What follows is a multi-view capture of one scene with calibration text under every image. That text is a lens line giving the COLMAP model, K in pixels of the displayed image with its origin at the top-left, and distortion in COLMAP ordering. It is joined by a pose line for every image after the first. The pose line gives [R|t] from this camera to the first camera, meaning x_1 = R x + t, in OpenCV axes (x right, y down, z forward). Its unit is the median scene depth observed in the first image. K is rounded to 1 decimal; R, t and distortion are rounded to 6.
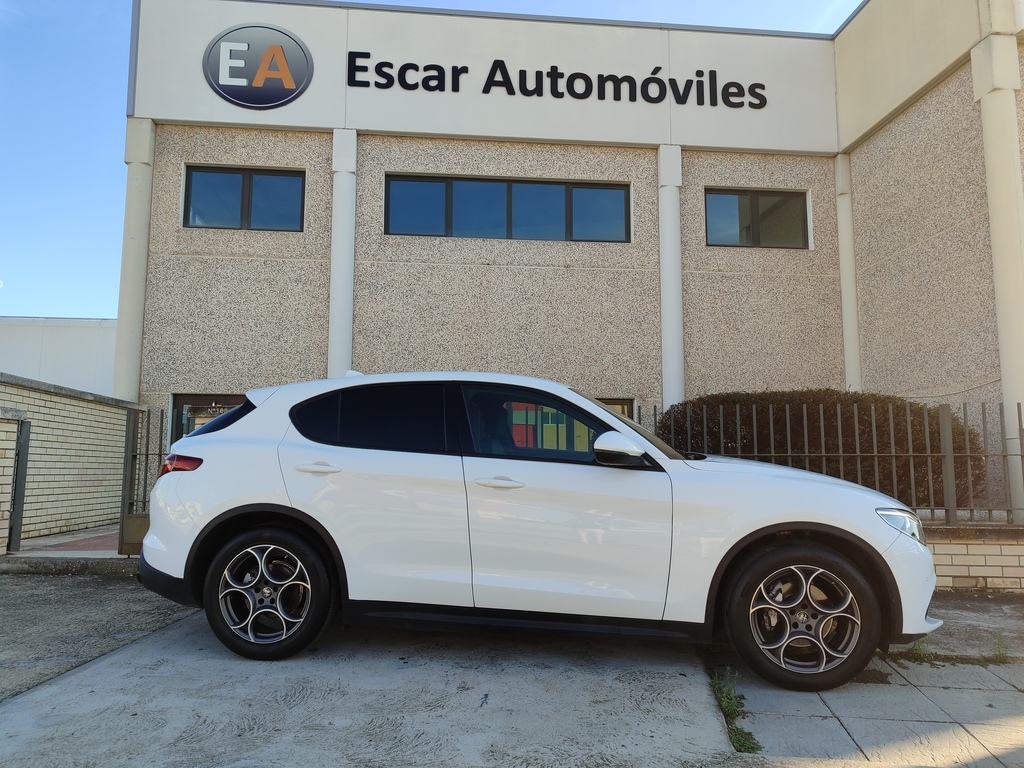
lens RADIAL K [[718.6, 0, 512.0], [0, 718.6, 384.0], [0, 0, 1]] dist [0.004065, -0.006135]
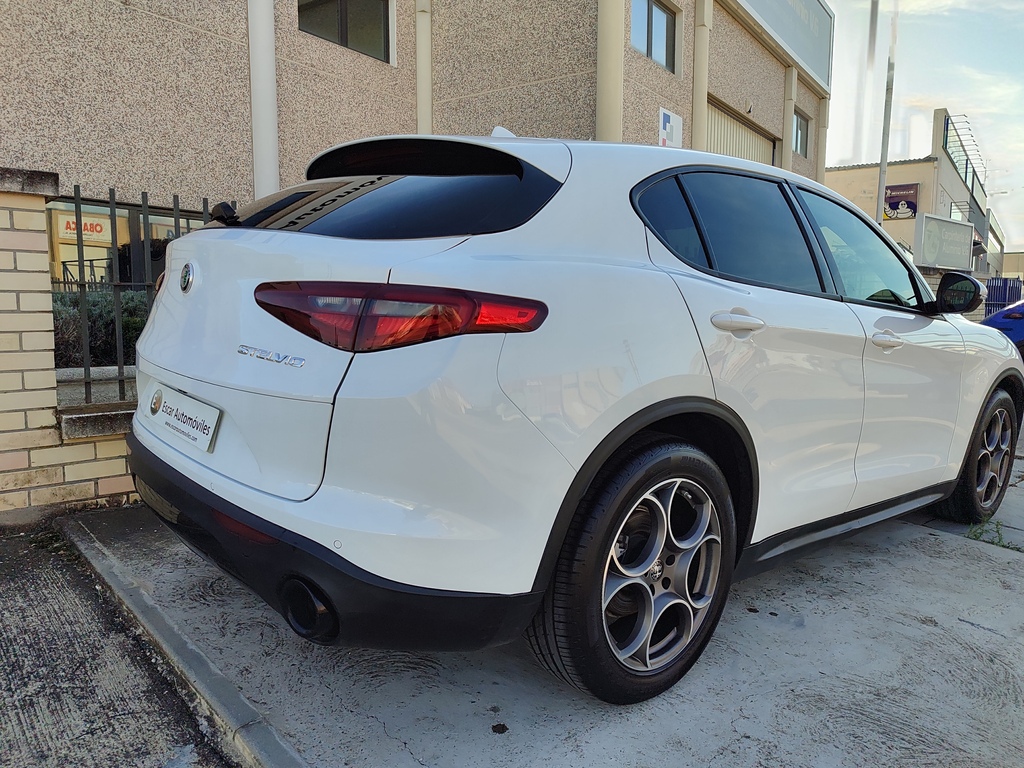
lens RADIAL K [[735.6, 0, 513.9], [0, 735.6, 375.6], [0, 0, 1]] dist [0.013563, -0.006238]
pose [[0.657774, -0.068965, 0.750052, -0.228411], [-0.094997, 0.980252, 0.173440, 0.023381], [-0.747201, -0.185337, 0.638233, 0.226713]]
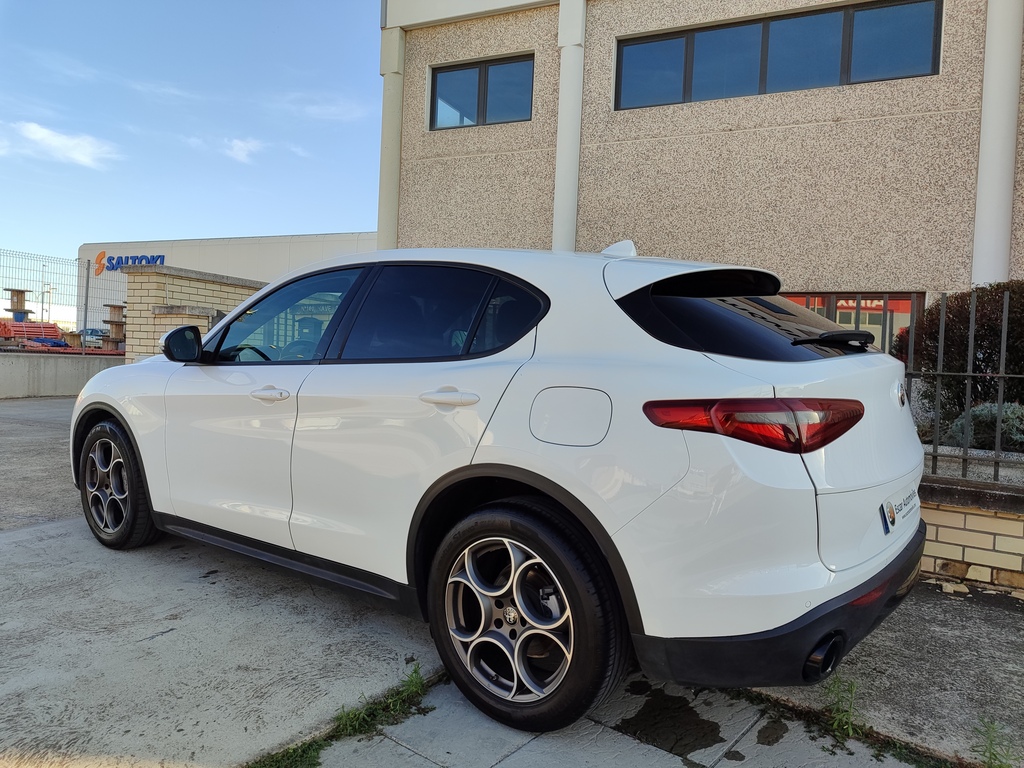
lens RADIAL K [[730.0, 0, 510.5], [0, 730.0, 374.9], [0, 0, 1]] dist [0.004596, -0.007463]
pose [[0.864749, 0.039602, -0.500640, 0.179076], [0.021739, 0.993000, 0.116098, 0.009343], [0.501734, -0.111279, 0.857835, 0.123108]]
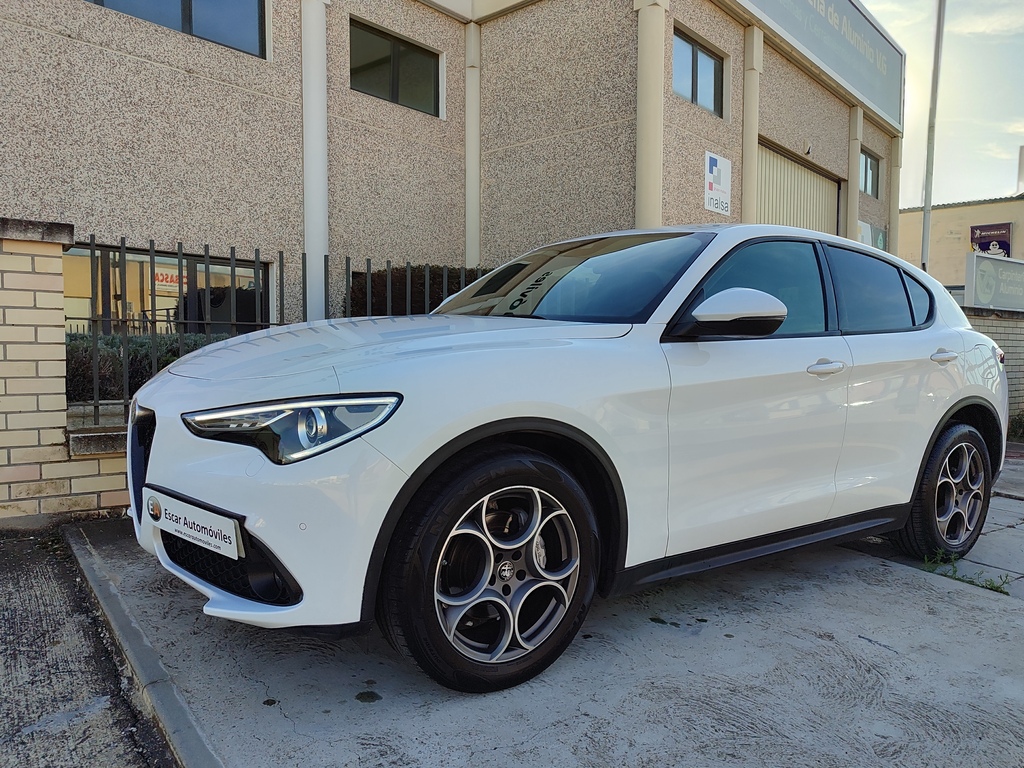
lens RADIAL K [[754.2, 0, 512.0], [0, 754.2, 384.0], [0, 0, 1]] dist [0.014427, -0.007580]
pose [[0.731588, -0.024603, 0.681303, -0.217014], [-0.086436, 0.987937, 0.128491, 0.023099], [-0.676246, -0.152892, 0.720636, 0.178375]]
